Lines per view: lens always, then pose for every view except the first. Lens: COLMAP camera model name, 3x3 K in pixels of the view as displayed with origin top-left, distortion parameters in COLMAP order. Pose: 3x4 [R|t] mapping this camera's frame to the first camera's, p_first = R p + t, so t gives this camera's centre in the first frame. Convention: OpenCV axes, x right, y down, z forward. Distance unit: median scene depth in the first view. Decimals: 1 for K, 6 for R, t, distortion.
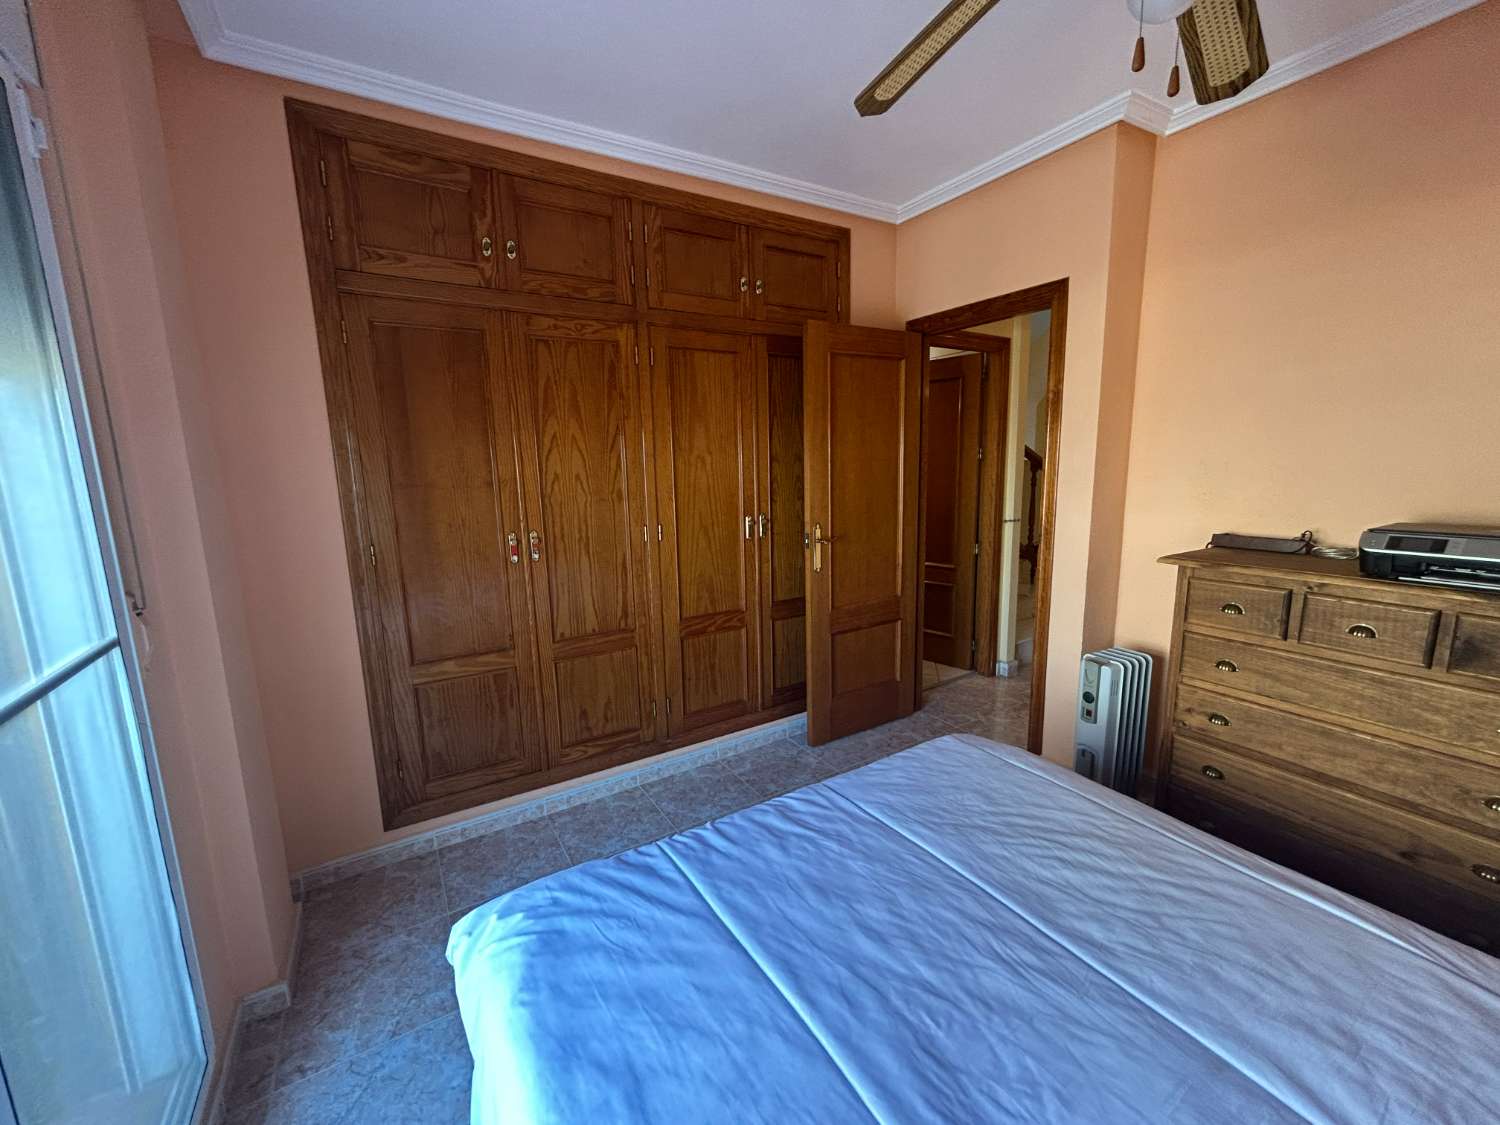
lens RADIAL K [[608.2, 0, 747.4], [0, 608.2, 562.2], [0, 0, 1]] dist [0.000596, -0.000199]
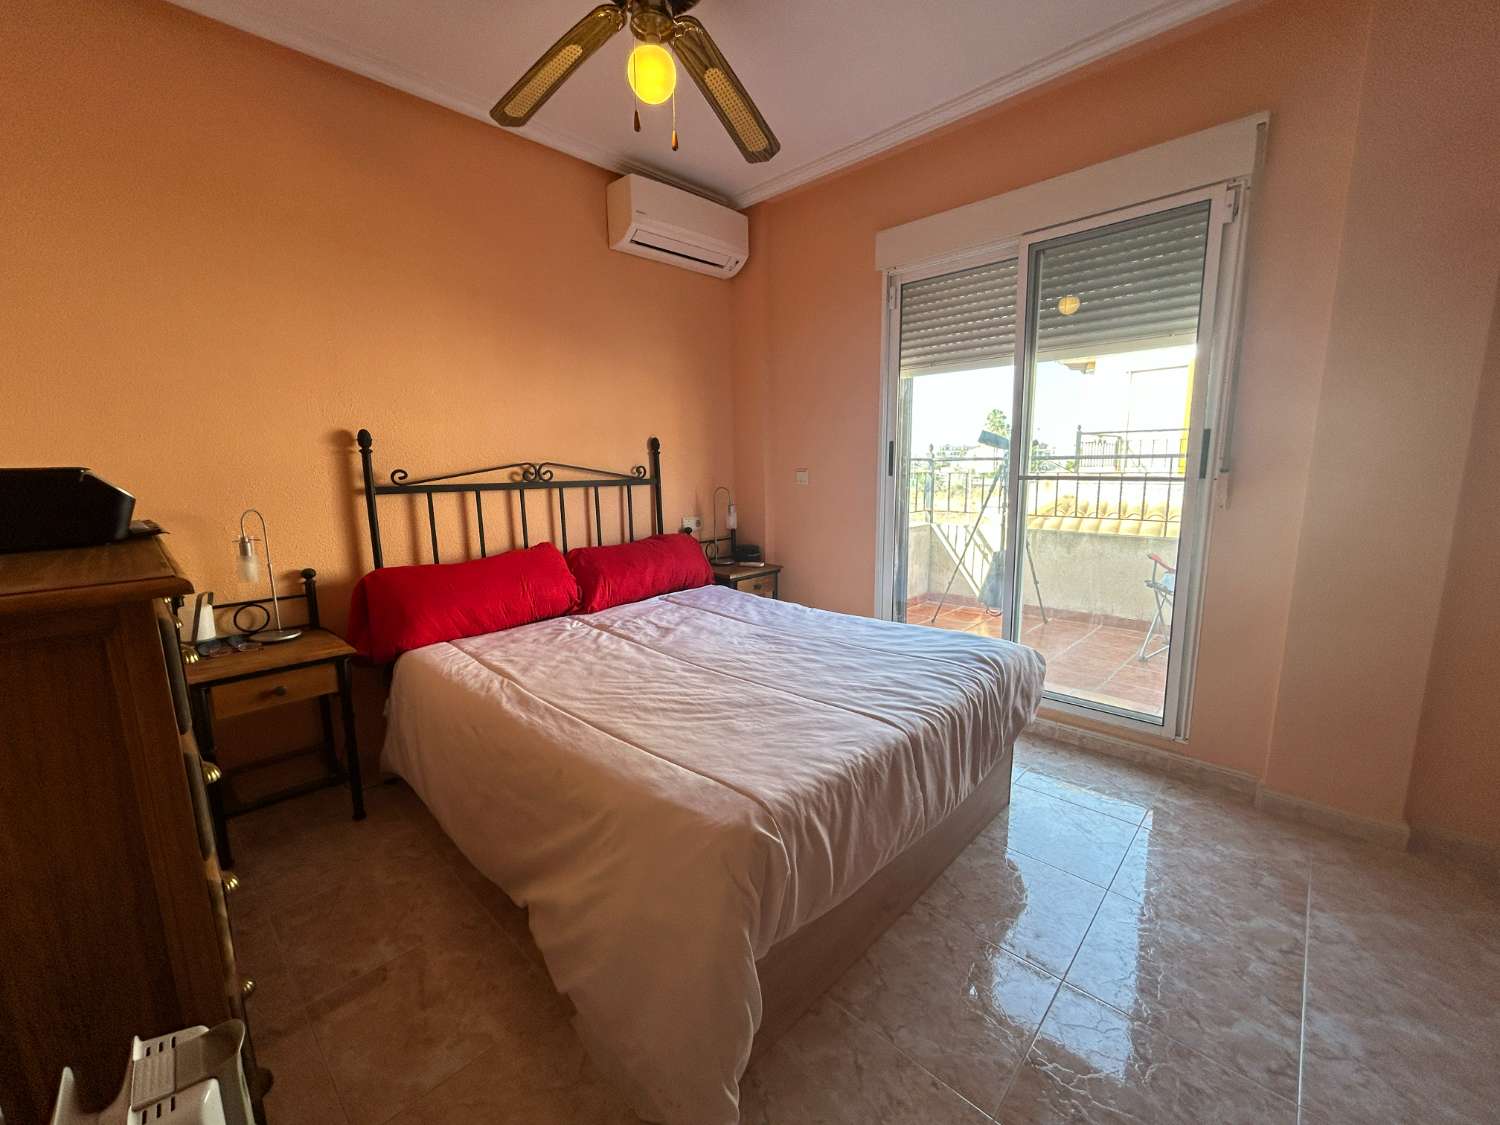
lens RADIAL K [[608.2, 0, 747.4], [0, 608.2, 562.2], [0, 0, 1]] dist [0.000596, -0.000199]
pose [[-0.966280, 0.084751, -0.243146, 0.745196], [-0.000604, 0.943532, 0.331280, -0.229714], [0.257493, 0.320257, -0.911665, 2.328754]]
